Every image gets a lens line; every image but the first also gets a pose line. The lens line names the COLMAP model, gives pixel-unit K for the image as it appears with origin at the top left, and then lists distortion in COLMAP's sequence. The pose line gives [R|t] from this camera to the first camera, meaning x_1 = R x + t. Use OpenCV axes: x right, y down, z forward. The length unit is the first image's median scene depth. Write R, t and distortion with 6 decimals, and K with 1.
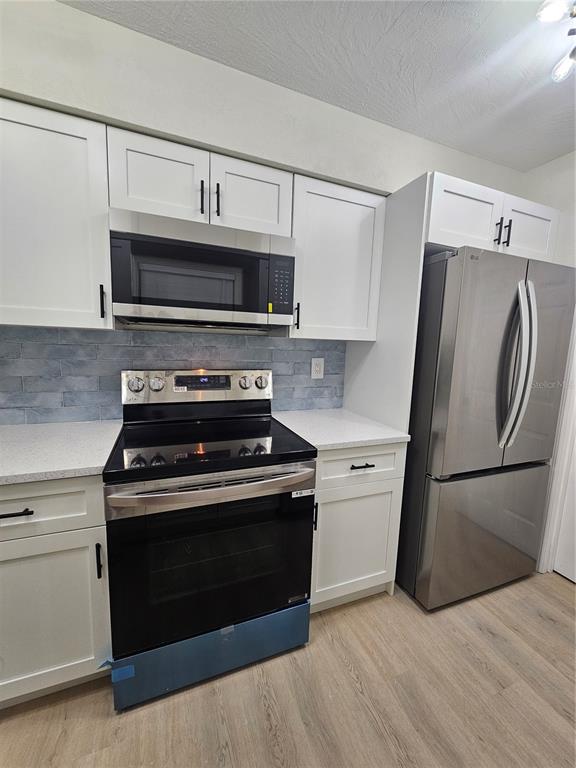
lens RADIAL K [[315.0, 0, 294.2], [0, 315.0, 381.7], [0, 0, 1]] dist [-0.002897, 0.000225]
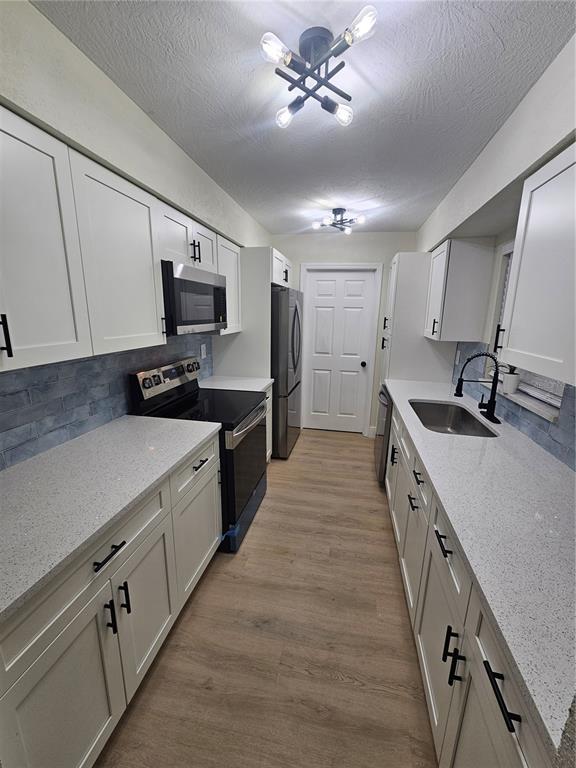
lens RADIAL K [[315.0, 0, 284.9], [0, 315.0, 380.8], [0, 0, 1]] dist [-0.002897, 0.000225]
pose [[0.554408, -0.203117, 0.807078, -1.252568], [0.103971, 0.979067, 0.174981, -0.170826], [-0.825725, -0.013098, 0.563921, -0.199268]]
